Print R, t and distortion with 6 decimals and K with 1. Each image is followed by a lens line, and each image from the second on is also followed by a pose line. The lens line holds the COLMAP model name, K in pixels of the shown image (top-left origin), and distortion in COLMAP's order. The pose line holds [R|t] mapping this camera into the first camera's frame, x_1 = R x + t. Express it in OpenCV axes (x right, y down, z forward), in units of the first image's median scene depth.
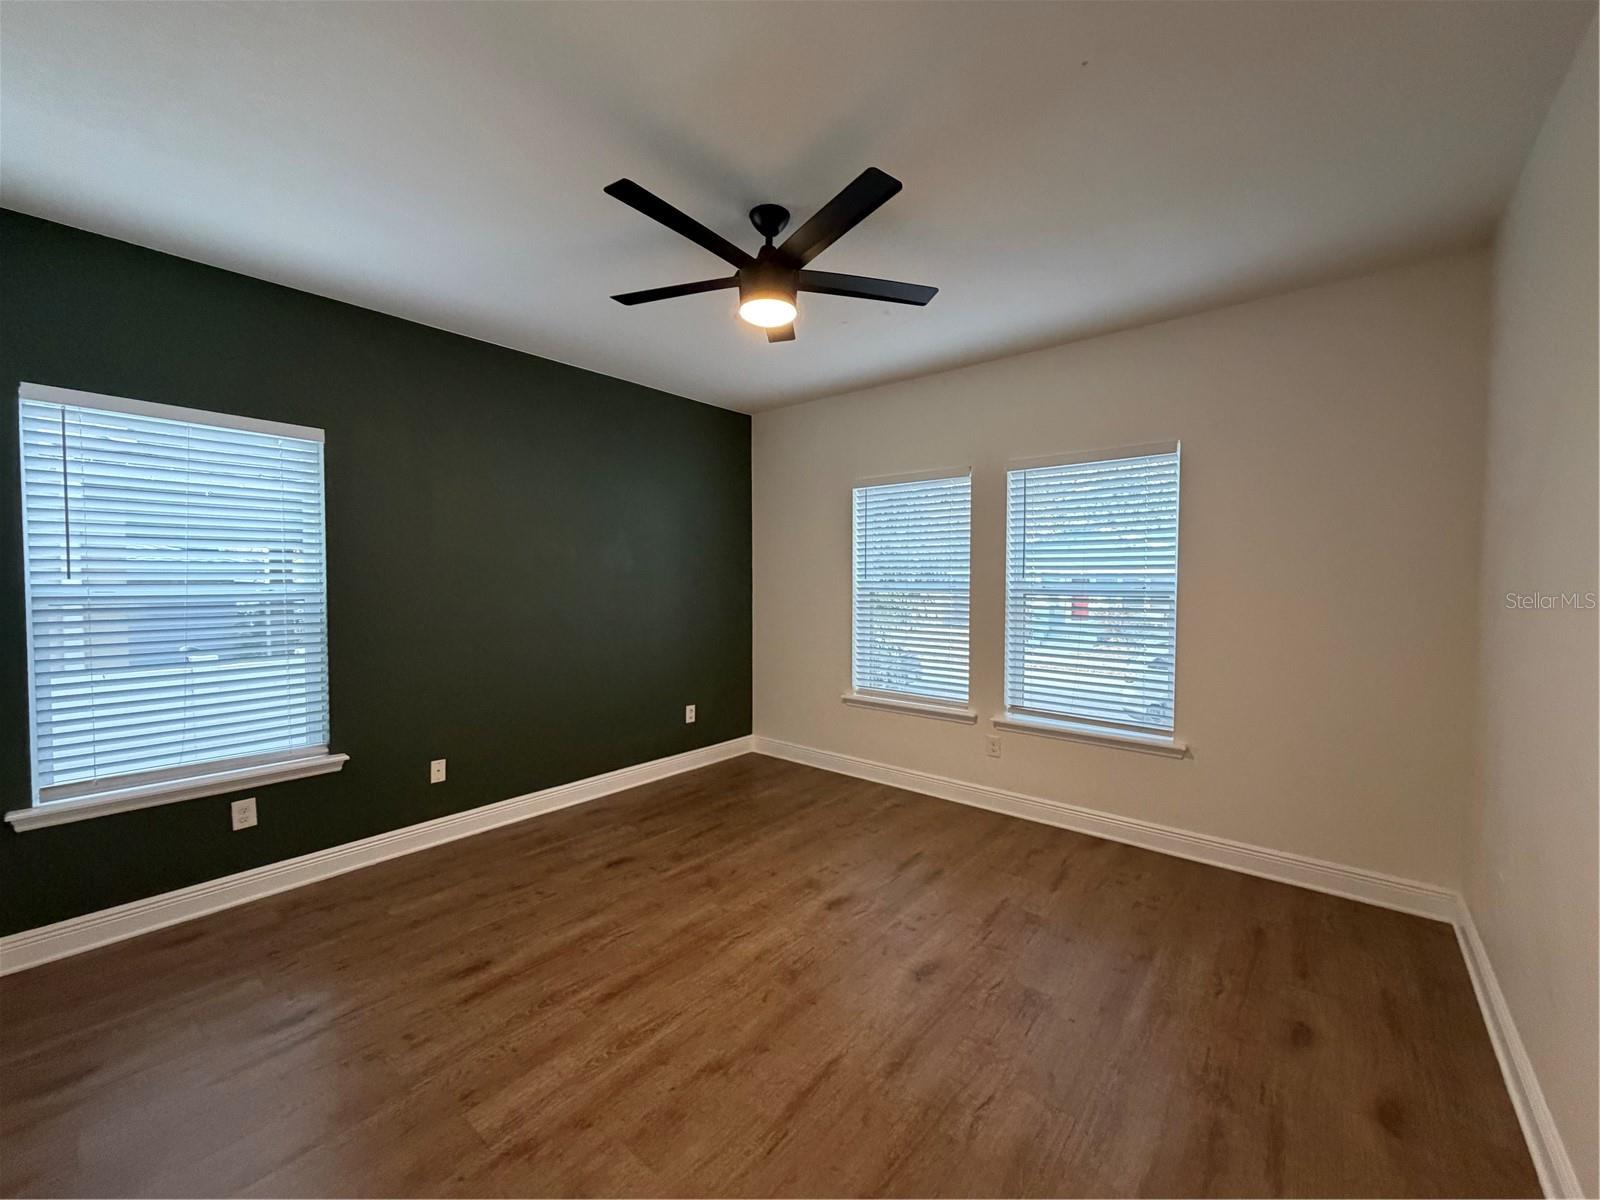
lens RADIAL K [[640.6, 0, 804.1], [0, 640.6, 601.0], [0, 0, 1]] dist [0.000028, -0.000702]
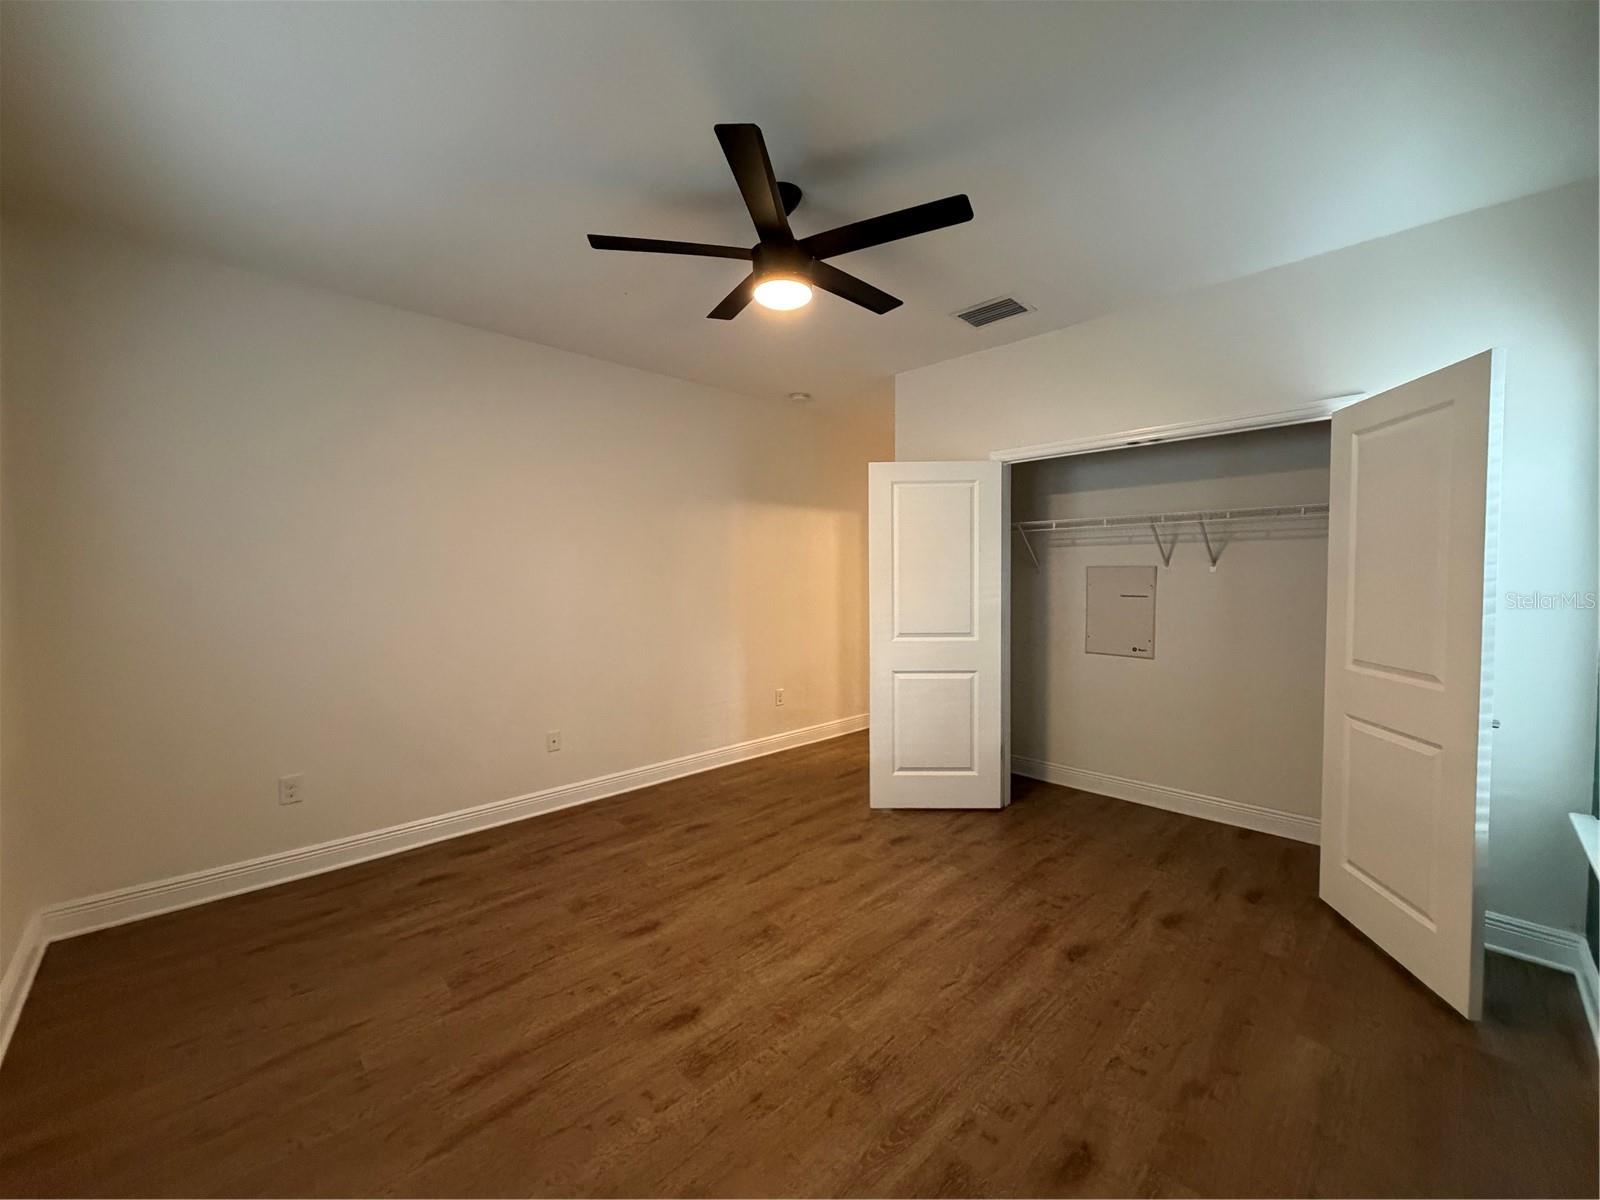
lens RADIAL K [[640.6, 0, 801.1], [0, 640.6, 605.0], [0, 0, 1]] dist [0.000028, -0.000702]
pose [[-0.994206, -0.001712, 0.107482, -0.186762], [0.006322, 0.997211, 0.074360, -0.050403], [-0.107310, 0.074609, -0.991422, 1.961399]]
